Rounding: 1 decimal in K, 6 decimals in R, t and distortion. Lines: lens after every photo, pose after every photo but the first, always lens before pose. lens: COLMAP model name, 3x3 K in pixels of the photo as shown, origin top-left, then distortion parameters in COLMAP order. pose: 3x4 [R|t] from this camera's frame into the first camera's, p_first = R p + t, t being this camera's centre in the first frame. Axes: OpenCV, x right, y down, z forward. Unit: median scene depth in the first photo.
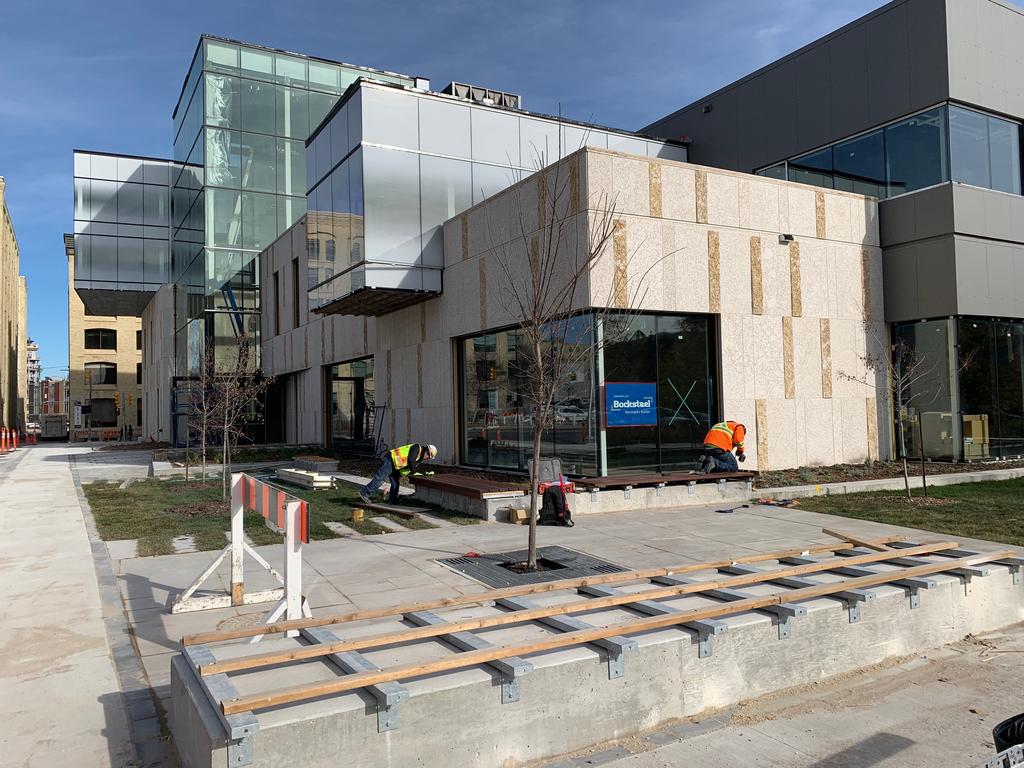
lens RADIAL K [[788.7, 0, 512.0], [0, 788.7, 384.0], [0, 0, 1]] dist [0.039076, -0.003219]
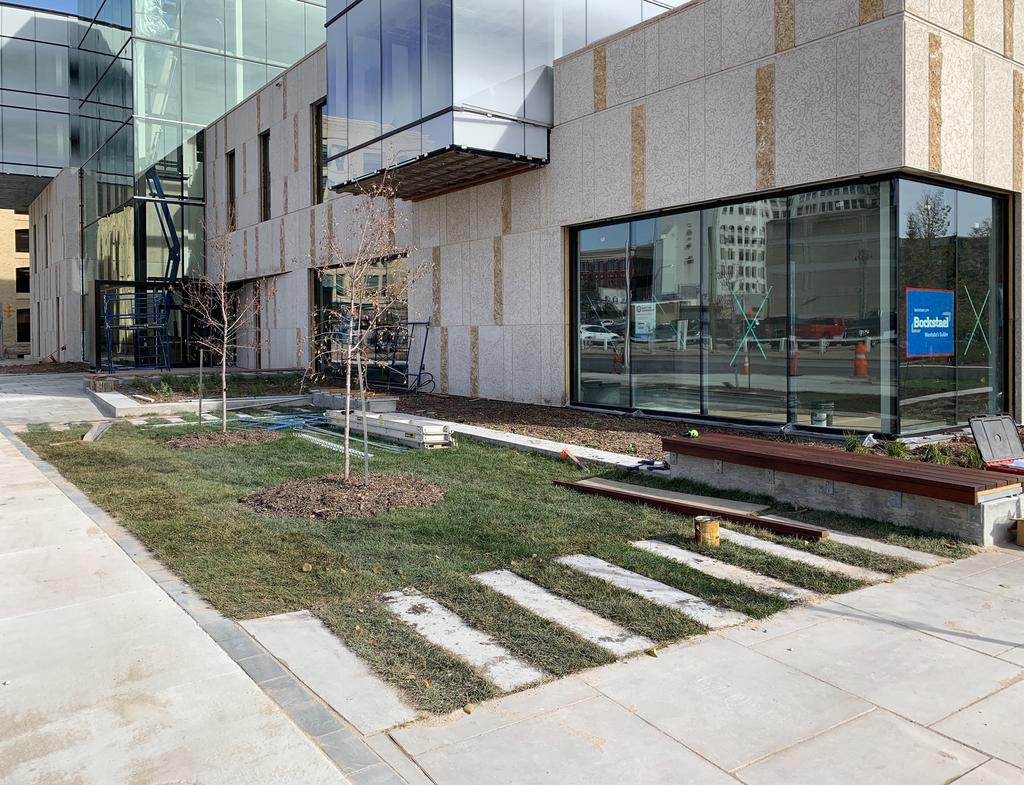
lens RADIAL K [[810.1, 0, 509.3], [0, 810.1, 342.0], [0, 0, 1]] dist [0.108803, -0.089955]
pose [[0.994034, 0.017866, 0.107602, -0.101053], [-0.022503, 0.998863, 0.042034, 0.007824], [-0.106728, -0.044205, 0.993305, 0.137256]]
